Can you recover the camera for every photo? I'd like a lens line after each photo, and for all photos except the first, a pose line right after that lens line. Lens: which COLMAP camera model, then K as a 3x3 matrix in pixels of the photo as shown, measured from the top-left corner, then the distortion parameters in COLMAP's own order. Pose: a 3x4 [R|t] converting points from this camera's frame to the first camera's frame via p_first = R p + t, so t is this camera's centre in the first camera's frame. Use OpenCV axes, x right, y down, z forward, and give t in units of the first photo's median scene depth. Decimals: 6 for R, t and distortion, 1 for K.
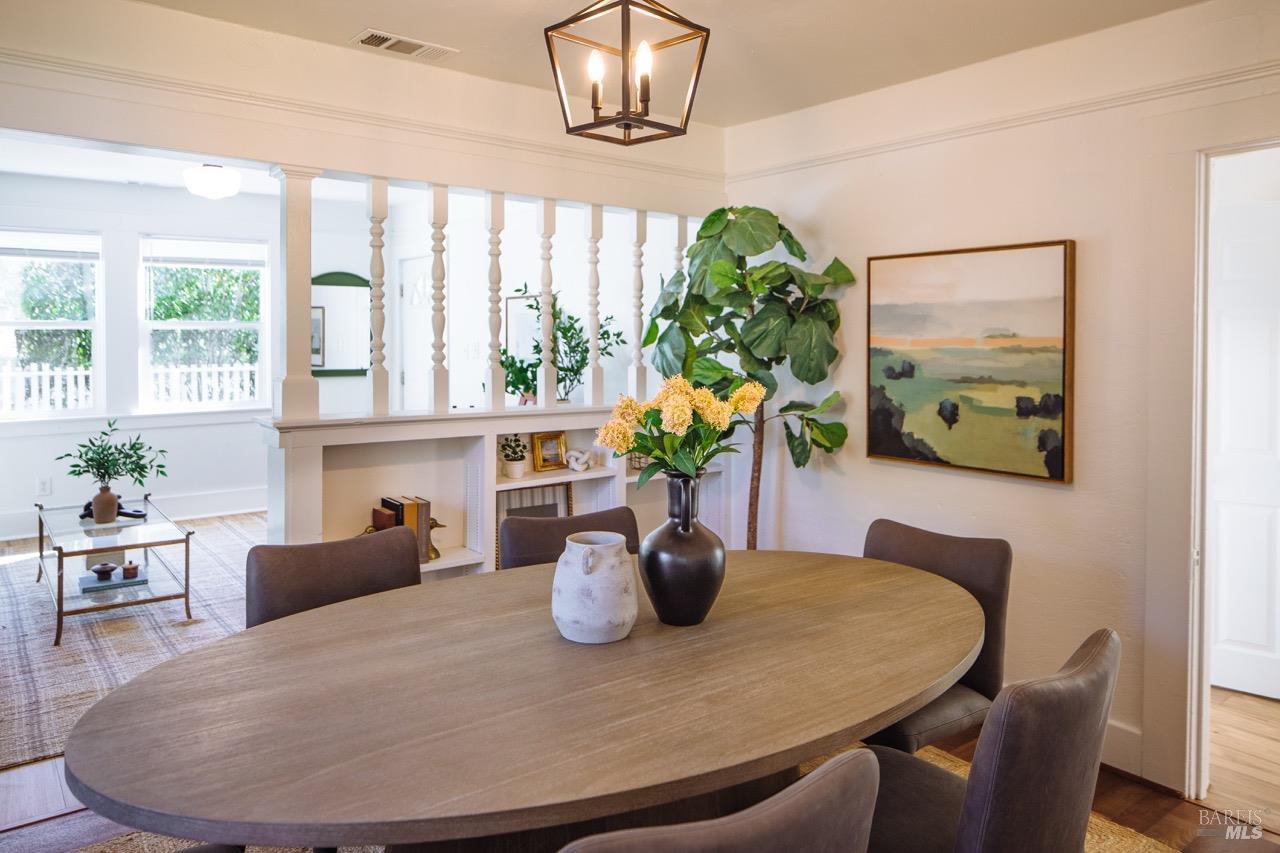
lens RADIAL K [[867.7, 0, 635.7], [0, 867.7, 346.8], [0, 0, 1]] dist [-0.006538, 0.000304]
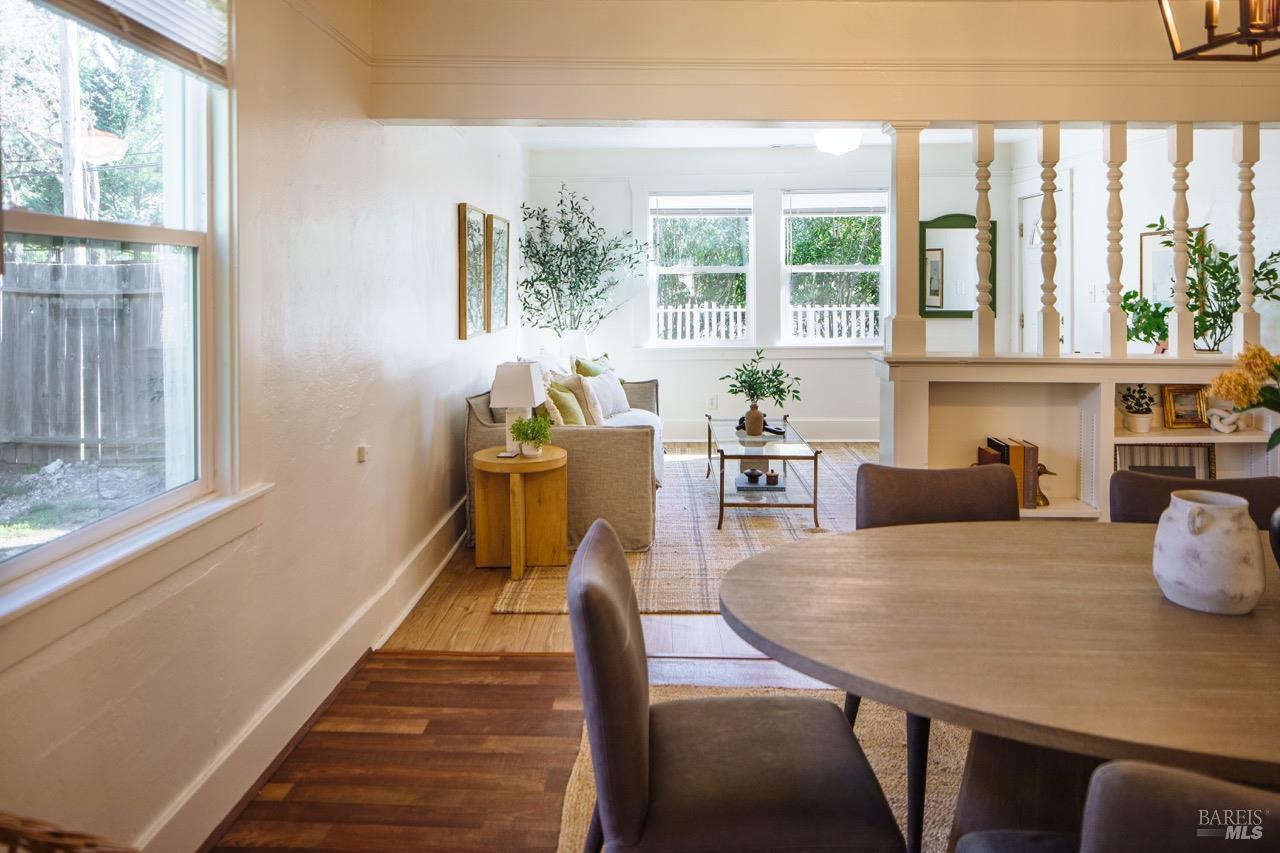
lens RADIAL K [[871.9, 0, 641.1], [0, 871.9, 304.1], [0, 0, 1]] dist [-0.007118, 0.001815]
pose [[0.775801, 0.013484, -0.630833, 0.022568], [-0.002175, 0.999823, 0.018697, 0.000210], [0.630973, -0.013133, 0.775693, -0.029451]]
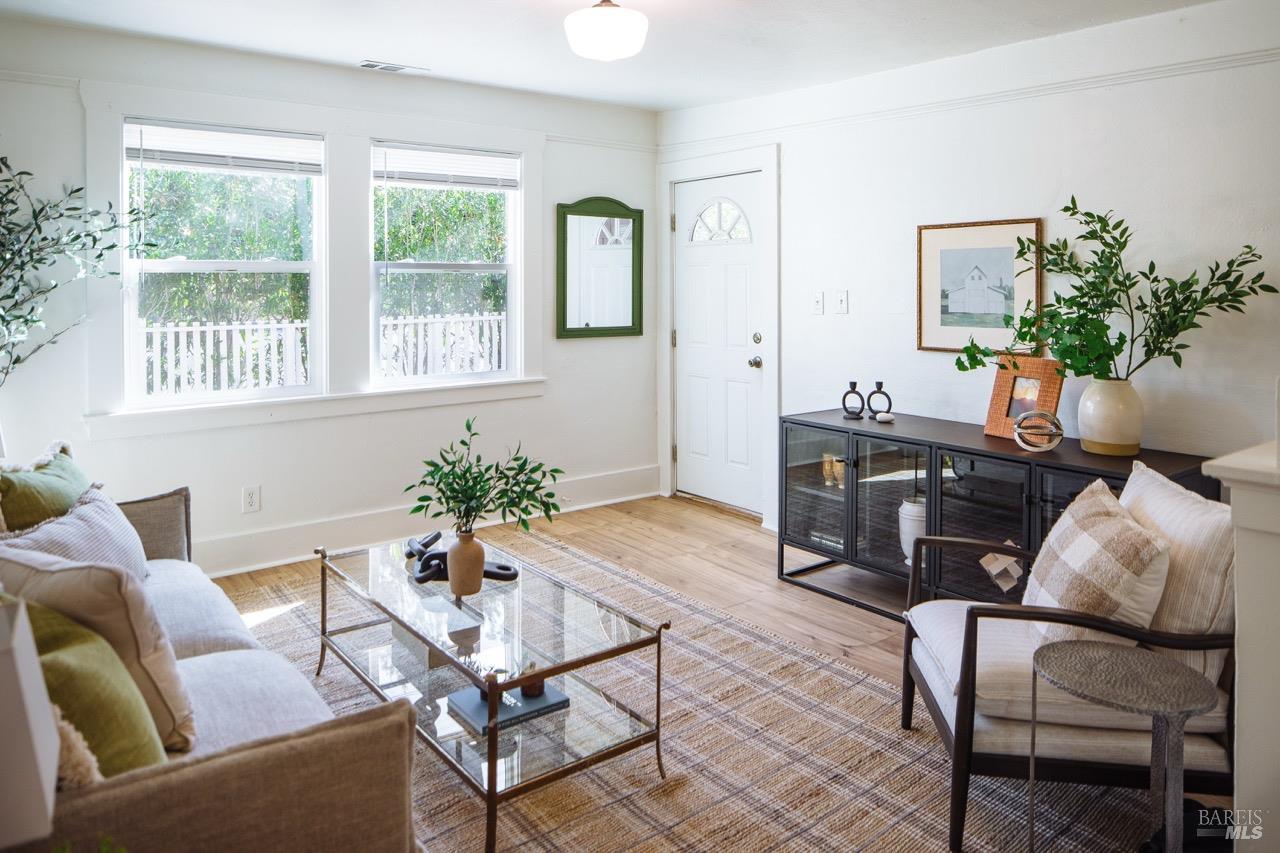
lens RADIAL K [[875.0, 0, 640.8], [0, 875.0, 288.8], [0, 0, 1]] dist [0.002265, 0.001362]
pose [[0.999995, -0.001753, -0.002474, -0.500391], [0.001729, 0.999954, -0.009440, -0.000249], [0.002491, 0.009436, 0.999952, 0.402211]]
